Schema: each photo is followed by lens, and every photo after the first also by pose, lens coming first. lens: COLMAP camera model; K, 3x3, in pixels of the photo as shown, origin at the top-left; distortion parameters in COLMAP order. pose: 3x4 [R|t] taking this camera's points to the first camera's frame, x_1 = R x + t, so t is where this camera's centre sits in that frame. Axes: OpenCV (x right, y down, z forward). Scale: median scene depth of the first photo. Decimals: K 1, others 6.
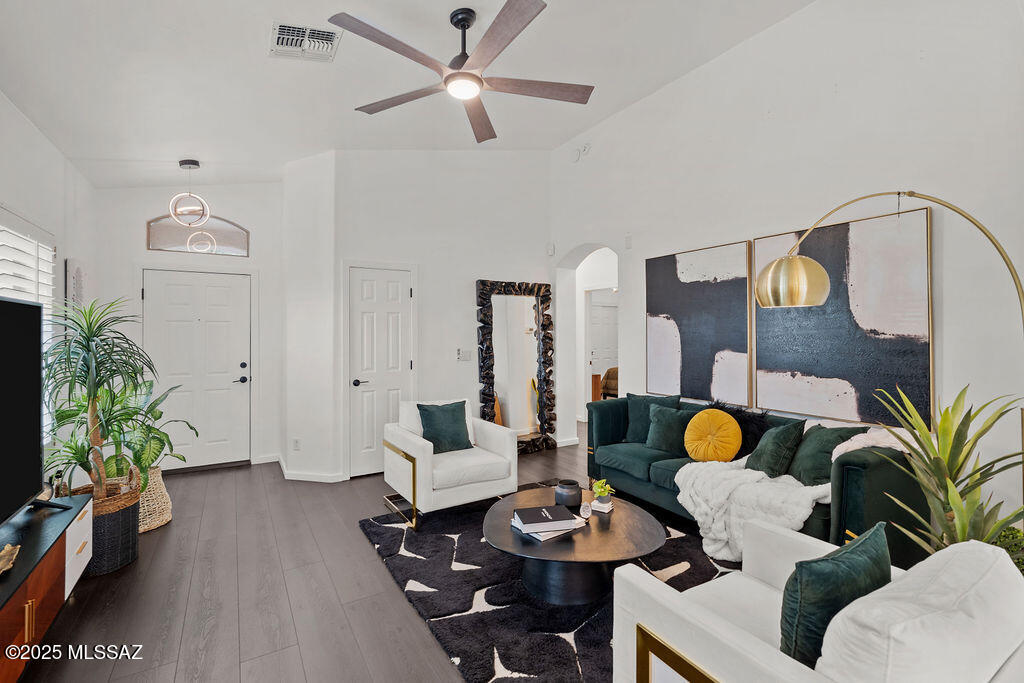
lens RADIAL K [[450.6, 0, 509.4], [0, 450.6, 331.1], [0, 0, 1]] dist [-0.001266, -0.000055]
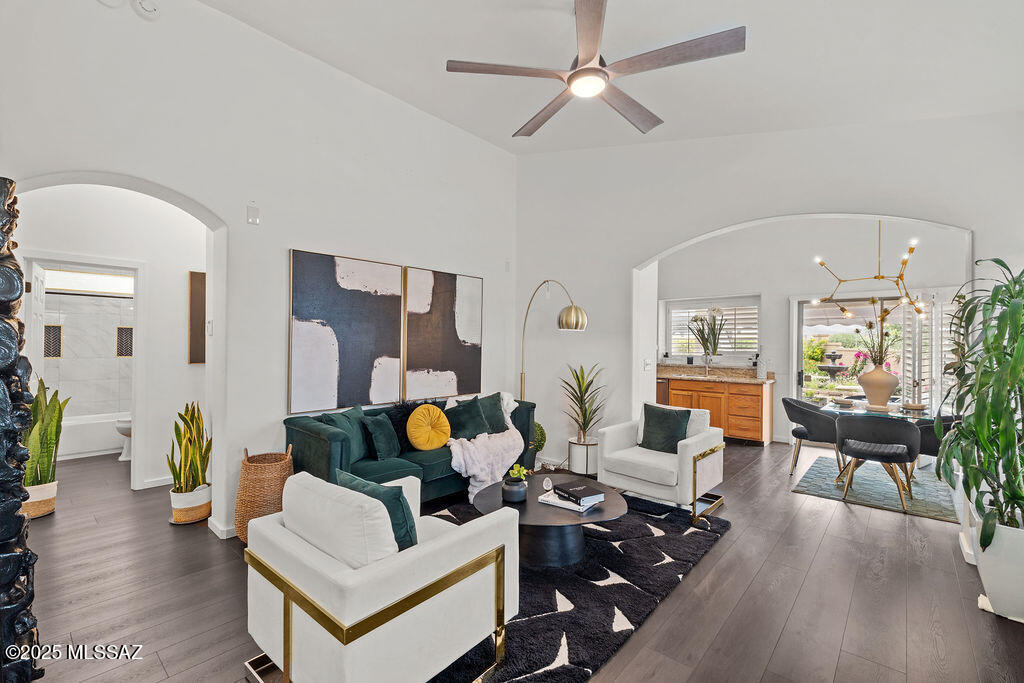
lens RADIAL K [[456.5, 0, 509.8], [0, 456.5, 341.4], [0, 0, 1]] dist [-0.002406, -0.000278]
pose [[-0.290268, 0.003843, 0.956938, -0.640973], [-0.009789, 0.999928, -0.006985, 0.008241], [-0.956895, -0.011395, -0.290210, 0.931960]]
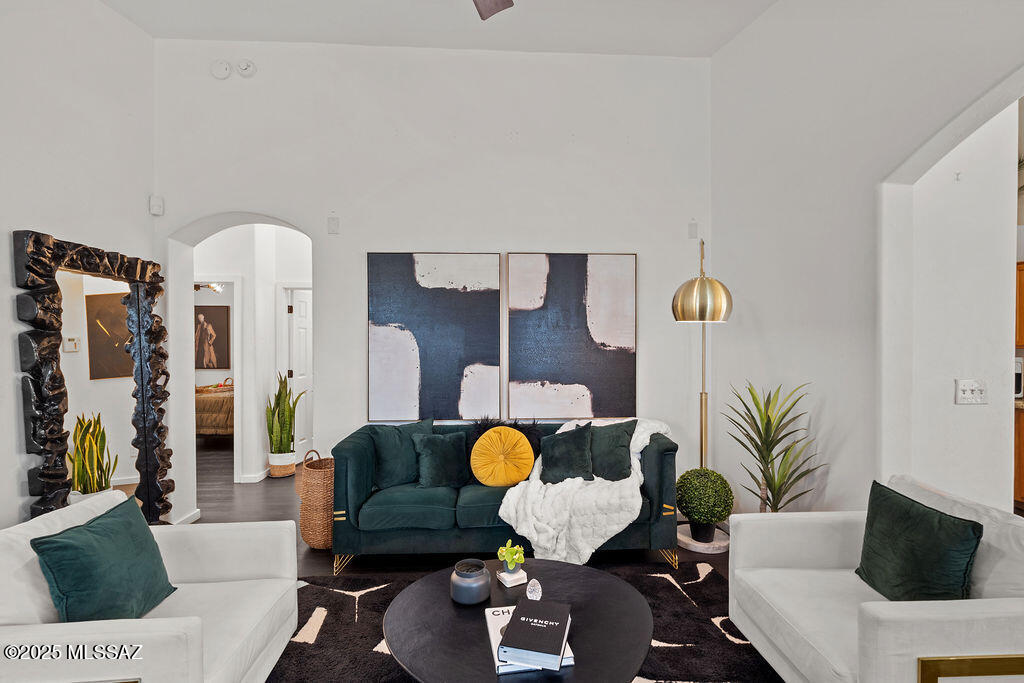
lens RADIAL K [[458.9, 0, 513.1], [0, 458.9, 347.7], [0, 0, 1]] dist [-0.001698, 0.000003]
pose [[0.473451, -0.003061, 0.880815, -0.306939], [-0.001336, 0.999990, 0.004194, 0.003678], [-0.880819, -0.003163, 0.473443, 0.426364]]
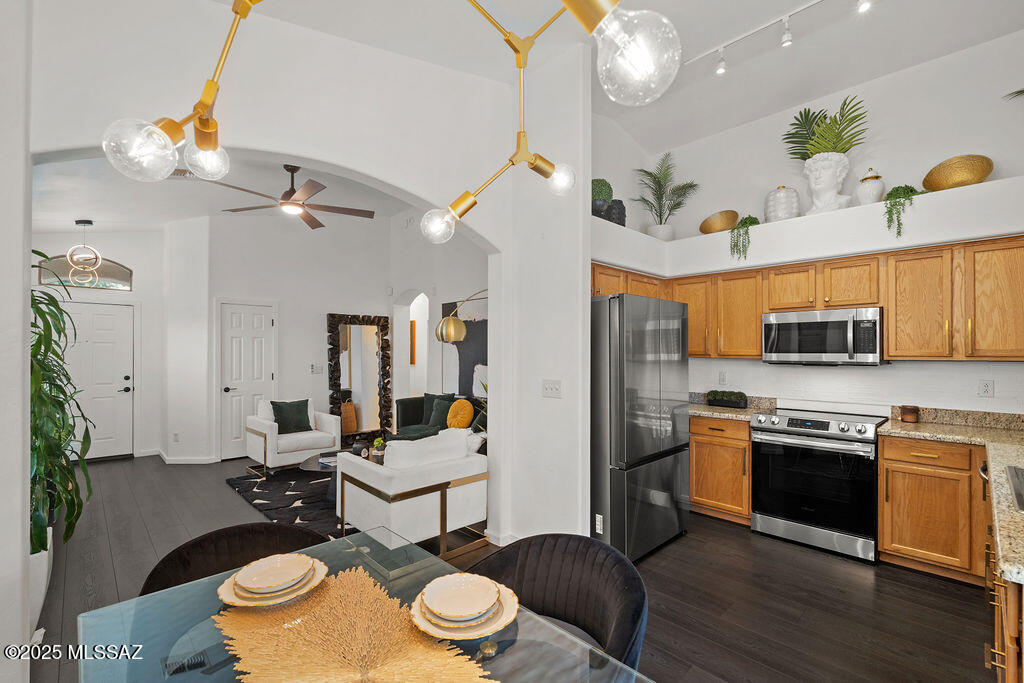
lens RADIAL K [[449.1, 0, 509.5], [0, 449.1, 352.5], [0, 0, 1]] dist [0.000084, 0.000037]
pose [[0.977385, 0.004098, 0.211426, 0.223544], [-0.004768, 0.999985, 0.002658, -0.003737], [-0.211412, -0.003606, 0.977390, -0.541161]]
